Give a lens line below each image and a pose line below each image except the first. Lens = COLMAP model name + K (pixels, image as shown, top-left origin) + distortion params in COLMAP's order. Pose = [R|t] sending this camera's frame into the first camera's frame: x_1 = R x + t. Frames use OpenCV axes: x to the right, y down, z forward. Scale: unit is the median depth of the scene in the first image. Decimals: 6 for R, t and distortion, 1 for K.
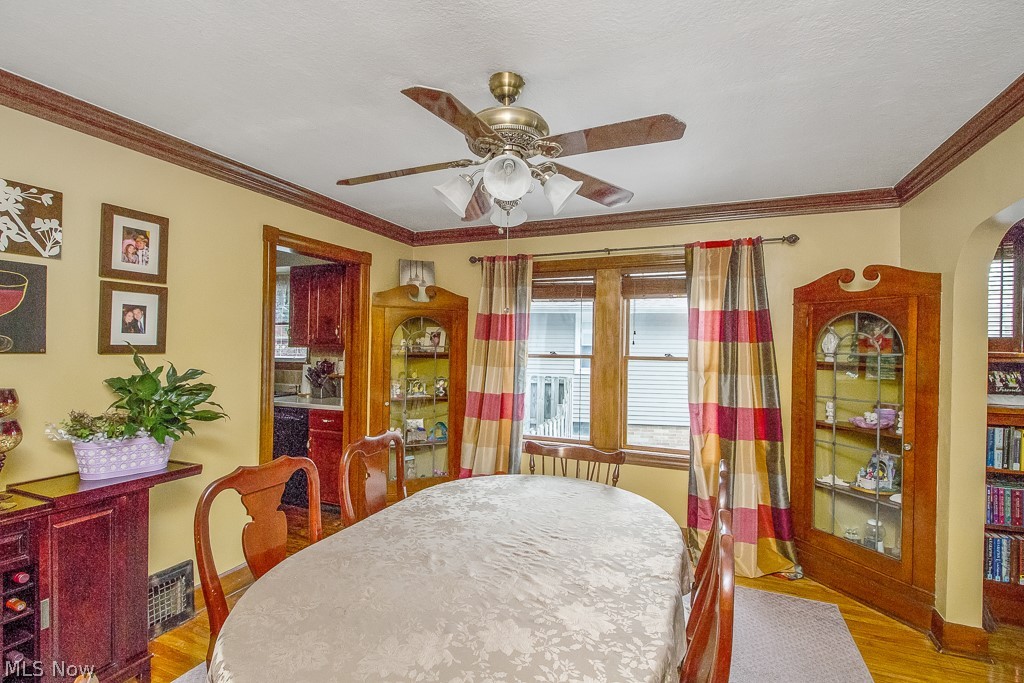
lens RADIAL K [[471.4, 0, 511.2], [0, 471.4, 341.2], [0, 0, 1]] dist [0.005549, -0.004881]
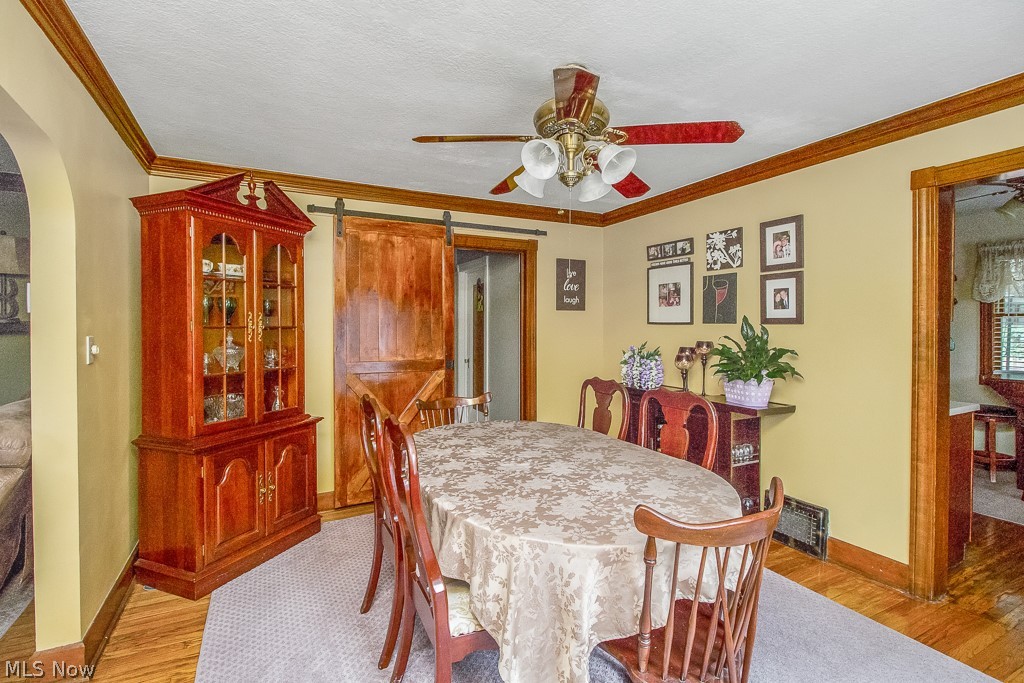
lens RADIAL K [[471.4, 0, 511.5], [0, 471.4, 334.1], [0, 0, 1]] dist [0.005549, -0.004881]
pose [[-0.639492, -0.004317, -0.768785, 0.859761], [-0.007511, 0.999972, 0.000632, 0.069341], [0.768761, 0.006179, -0.639507, 1.478943]]
